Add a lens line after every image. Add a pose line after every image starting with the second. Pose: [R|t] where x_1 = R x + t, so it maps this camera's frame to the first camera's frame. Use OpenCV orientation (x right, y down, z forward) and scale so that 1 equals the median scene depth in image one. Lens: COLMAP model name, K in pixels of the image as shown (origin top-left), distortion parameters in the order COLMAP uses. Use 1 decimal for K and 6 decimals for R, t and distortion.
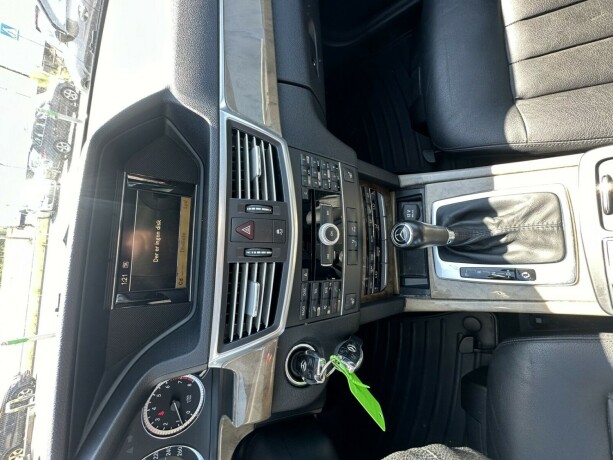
lens RADIAL K [[246.7, 0, 306.5], [0, 246.7, 230.0], [0, 0, 1]] dist [-0.002554, 0.000128]
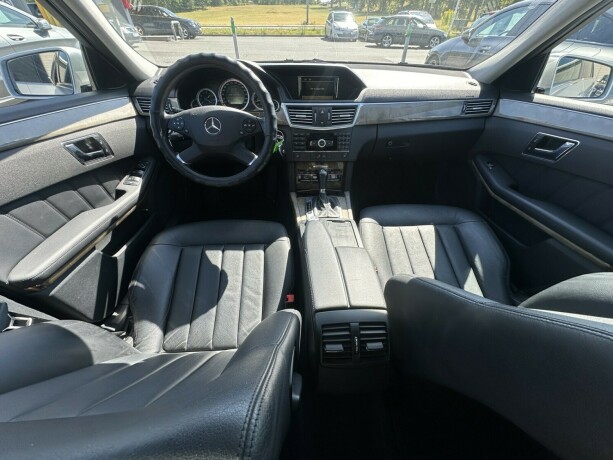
lens RADIAL K [[249.6, 0, 306.5], [0, 249.6, 230.0], [0, 0, 1]] dist [-0.003620, -0.000241]
pose [[0.029630, 0.988795, -0.146311, 1.508514], [-0.997093, 0.039518, 0.065145, 0.046592], [0.070197, 0.143956, 0.987091, -1.732656]]
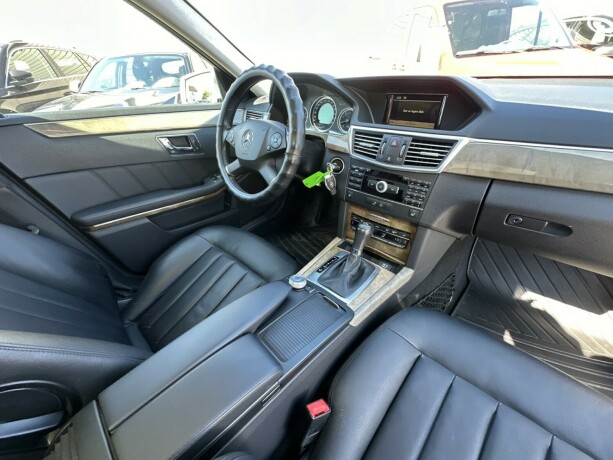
lens RADIAL K [[246.7, 0, 306.5], [0, 246.7, 230.0], [0, 0, 1]] dist [-0.002554, 0.000128]
pose [[-0.462520, 0.883706, -0.071685, 0.811686], [-0.673289, -0.297482, 0.676894, -1.008321], [0.576851, 0.361342, 0.732581, -0.651961]]
